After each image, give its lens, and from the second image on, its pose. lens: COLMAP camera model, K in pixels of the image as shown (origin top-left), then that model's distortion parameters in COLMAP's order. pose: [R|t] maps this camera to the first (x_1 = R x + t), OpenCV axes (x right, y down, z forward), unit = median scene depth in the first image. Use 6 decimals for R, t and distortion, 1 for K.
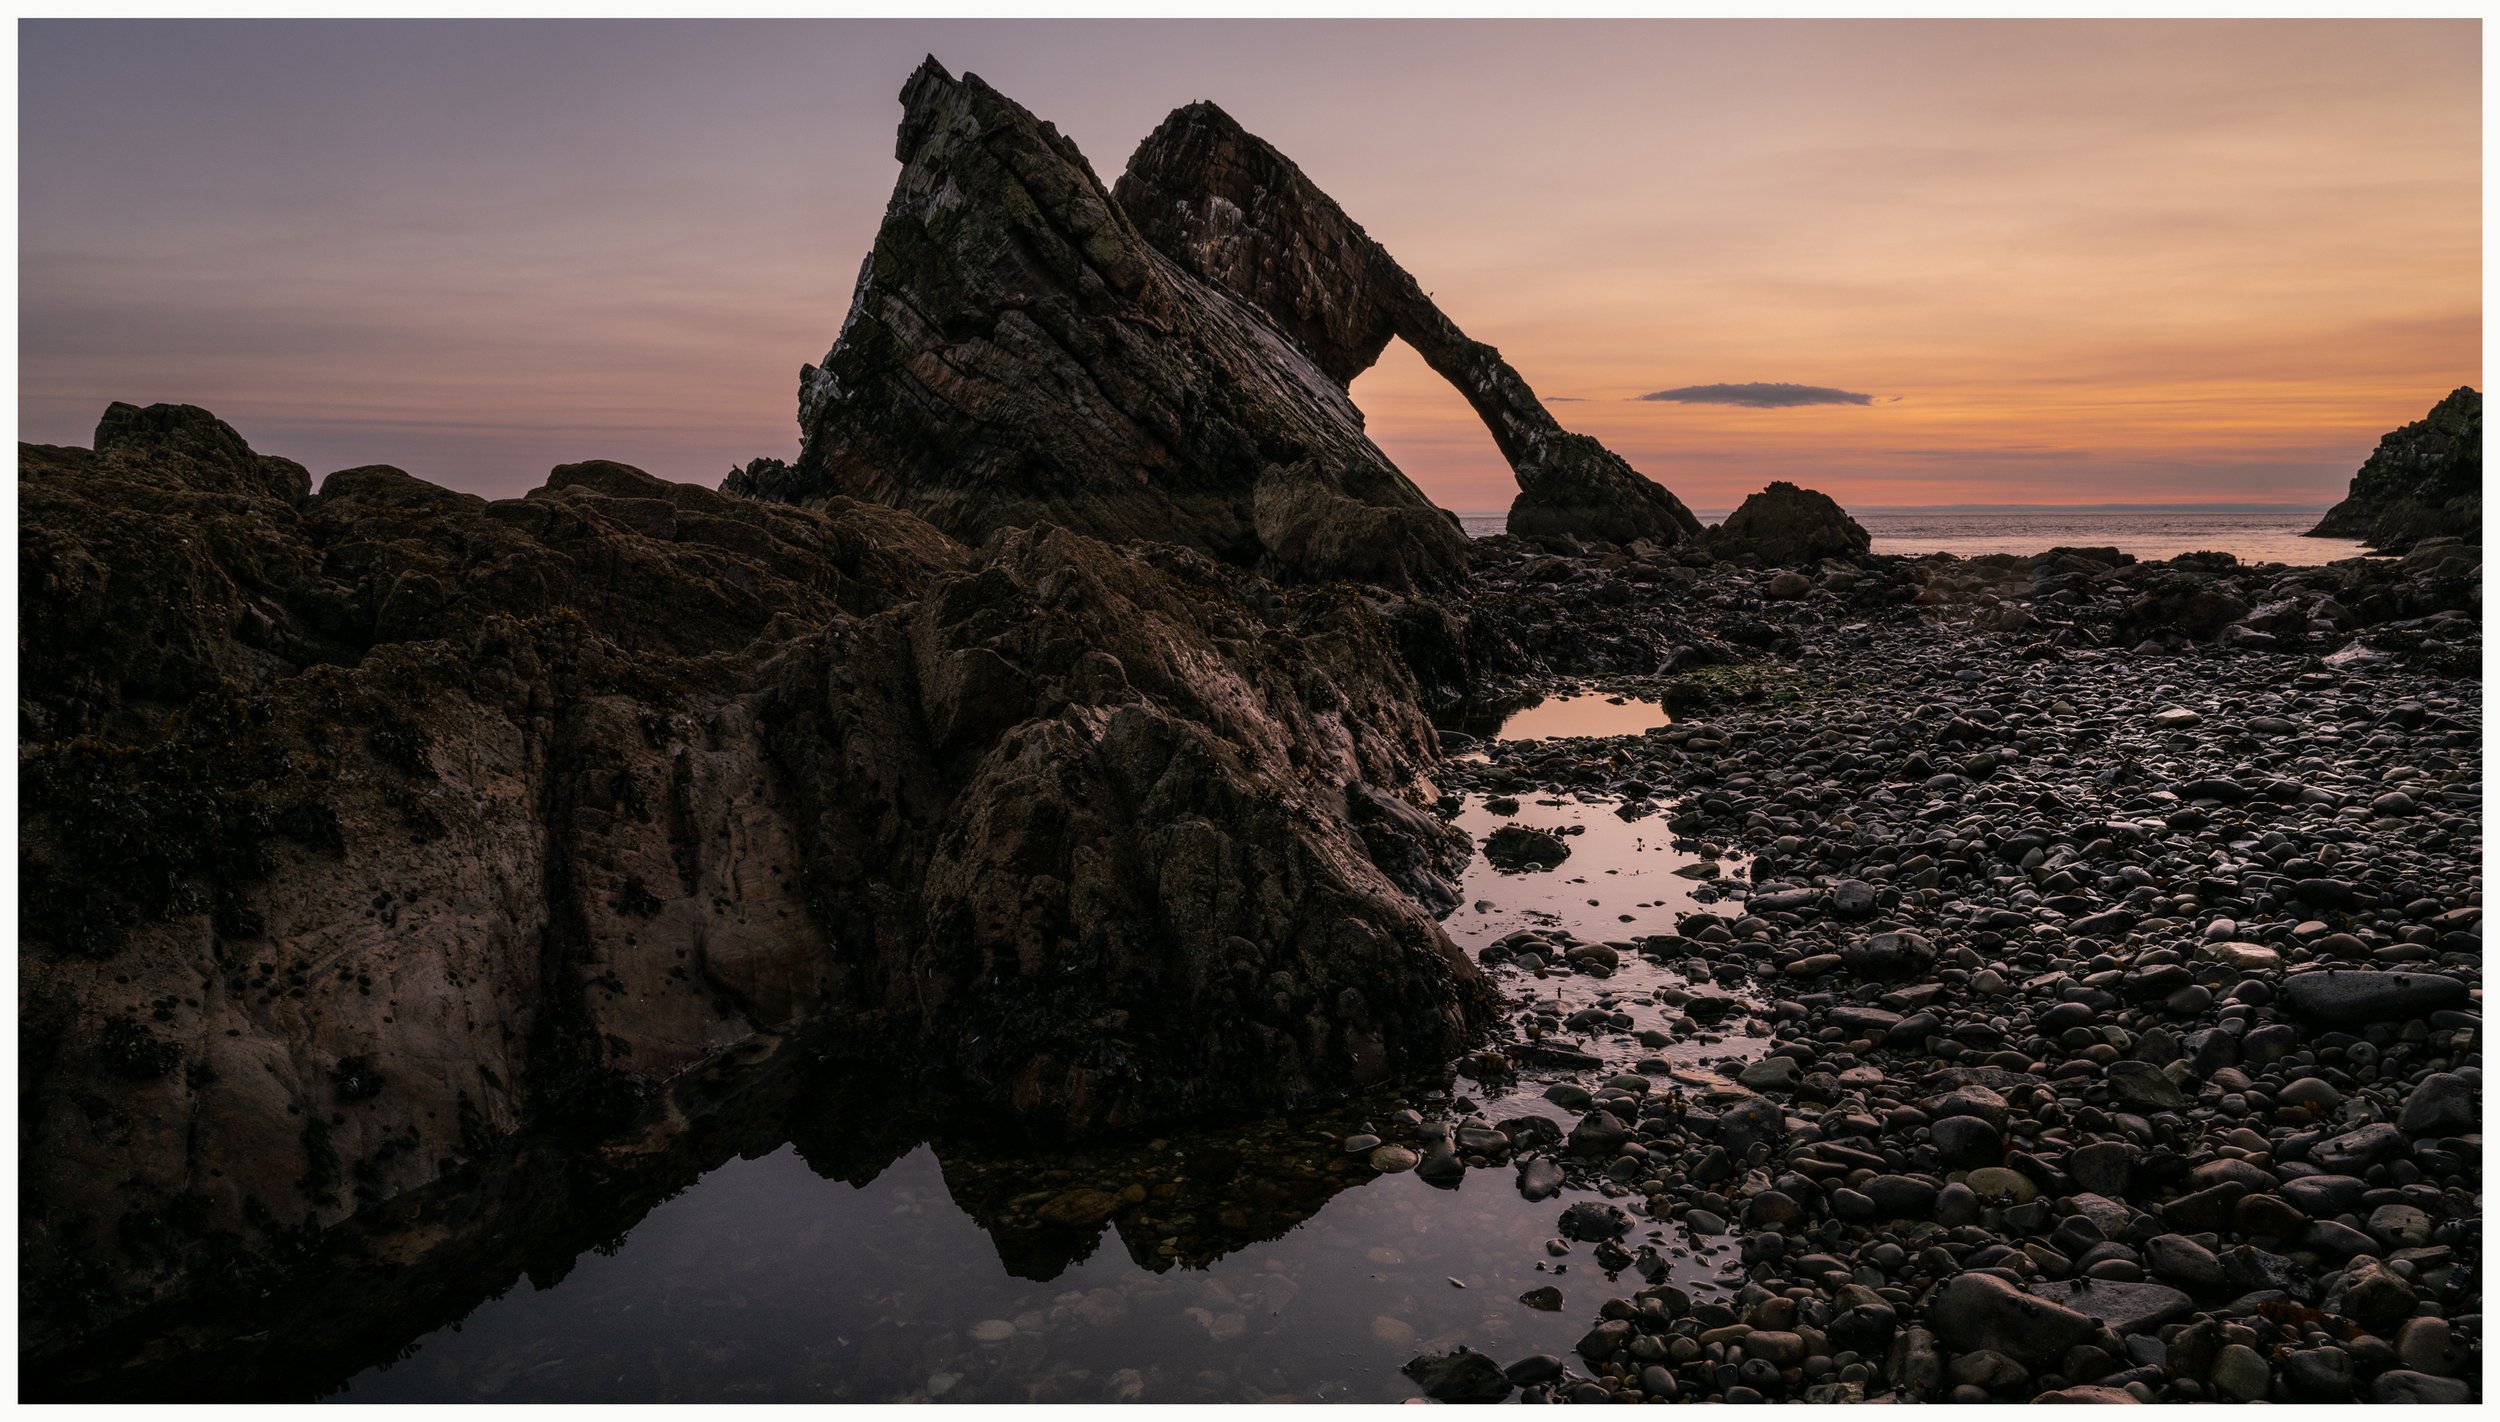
lens RADIAL K [[1658.7, 0, 1251.5], [0, 1658.7, 770.2], [0, 0, 1]] dist [-0.000120, 0.002900]
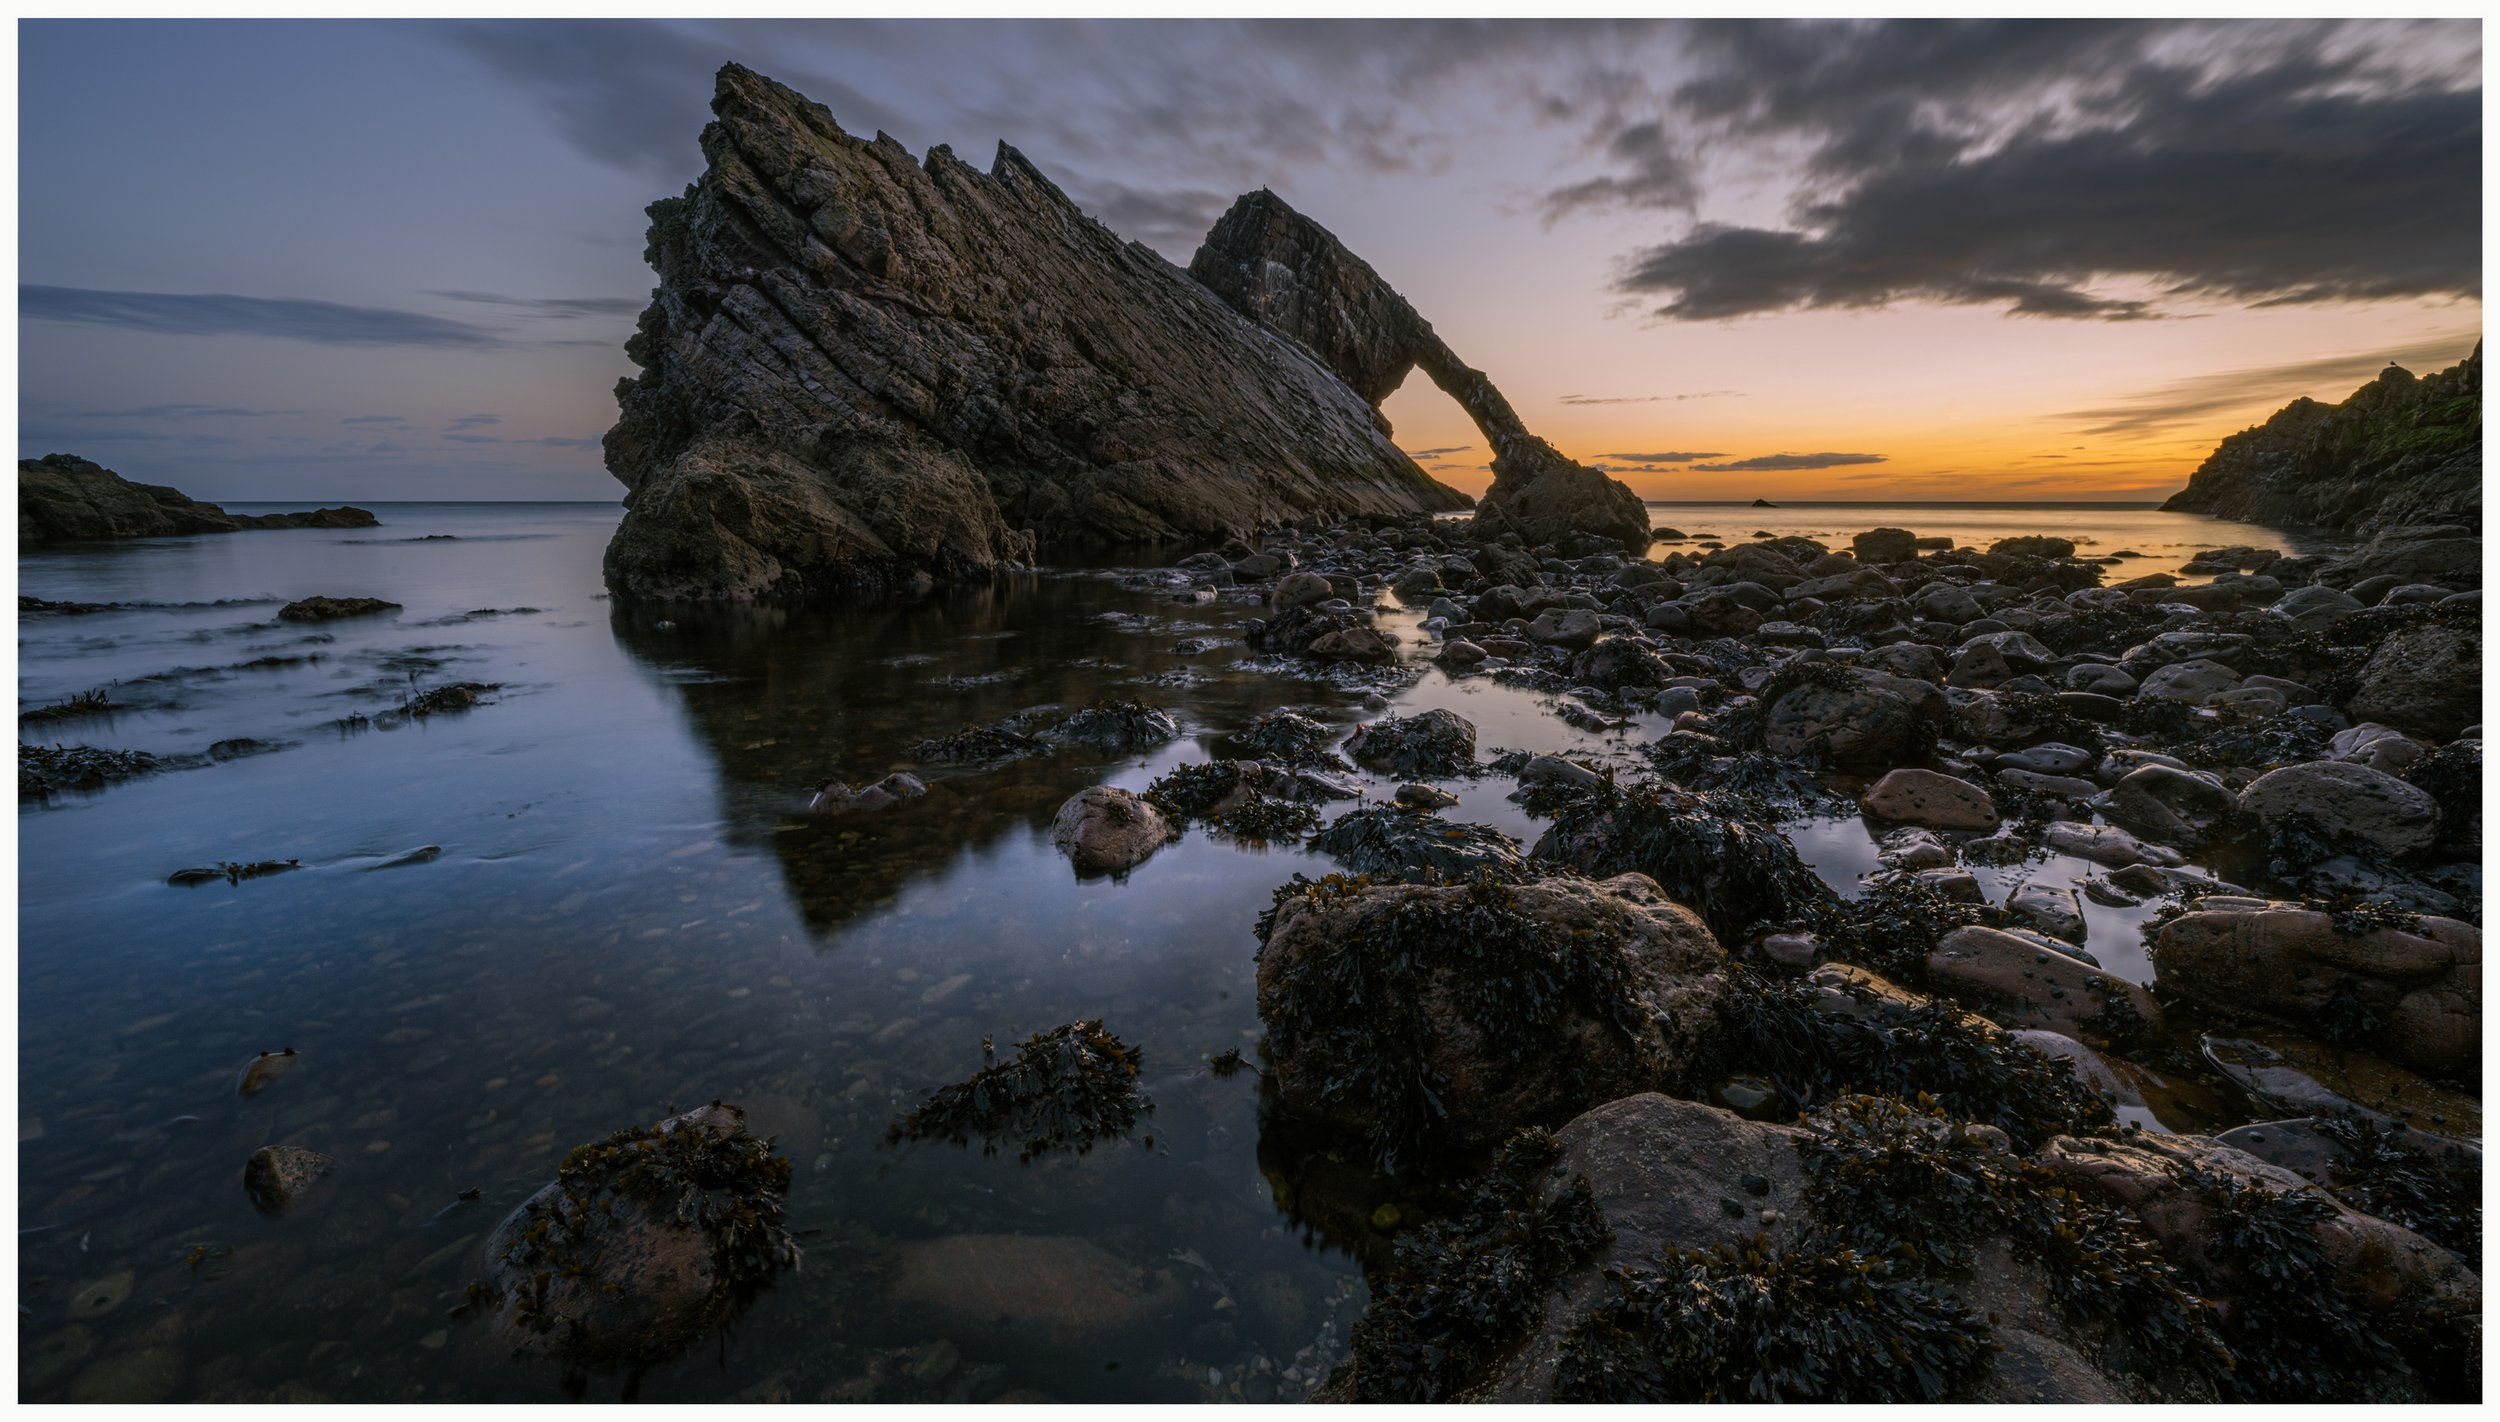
lens RADIAL K [[979.0, 0, 1243.5], [0, 979.0, 721.2], [0, 0, 1]] dist [-0.000611, 0.000042]
pose [[0.985354, 0.042368, -0.165176, 0.253049], [-0.030555, 0.996833, 0.073415, -0.060242], [0.167763, -0.067292, 0.983528, 0.416783]]
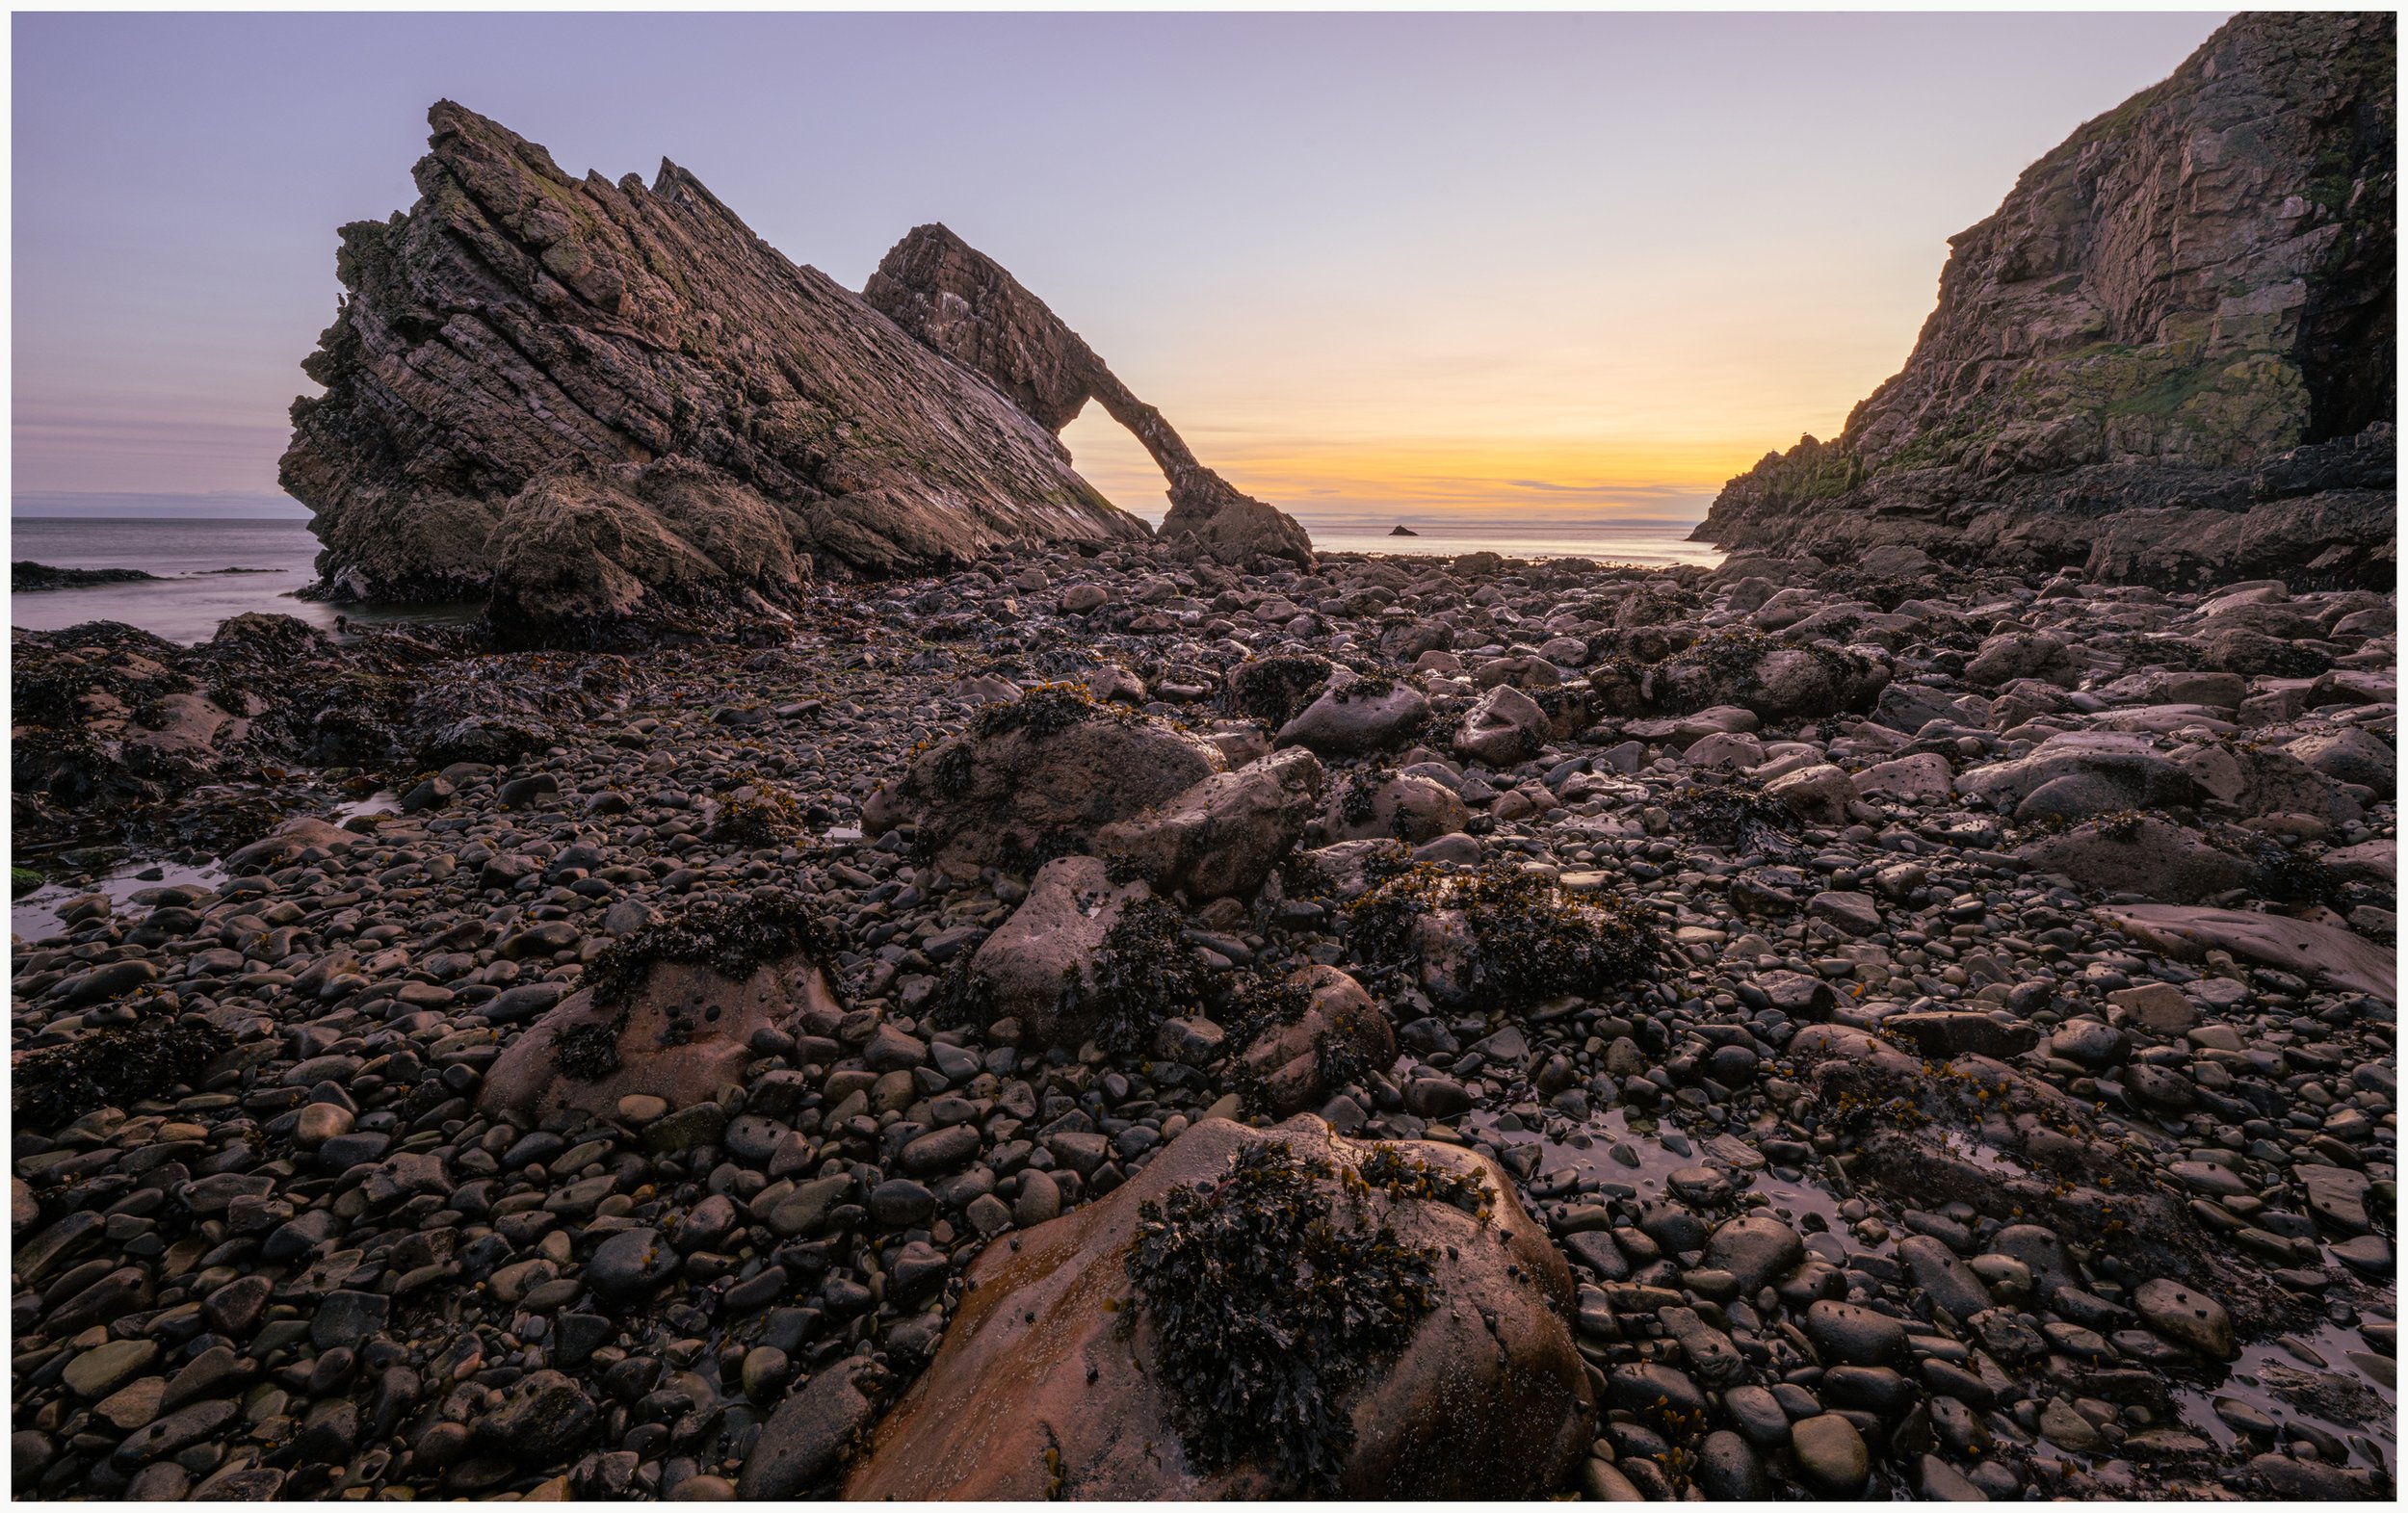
lens RADIAL K [[1013.2, 0, 1214.7], [0, 1013.2, 680.5], [0, 0, 1]] dist [0.000080, 0.000025]
pose [[0.992179, -0.006663, 0.124643, 0.223619], [0.006468, 0.999977, 0.001965, -0.045822], [-0.124653, -0.001144, 0.992200, 0.299945]]
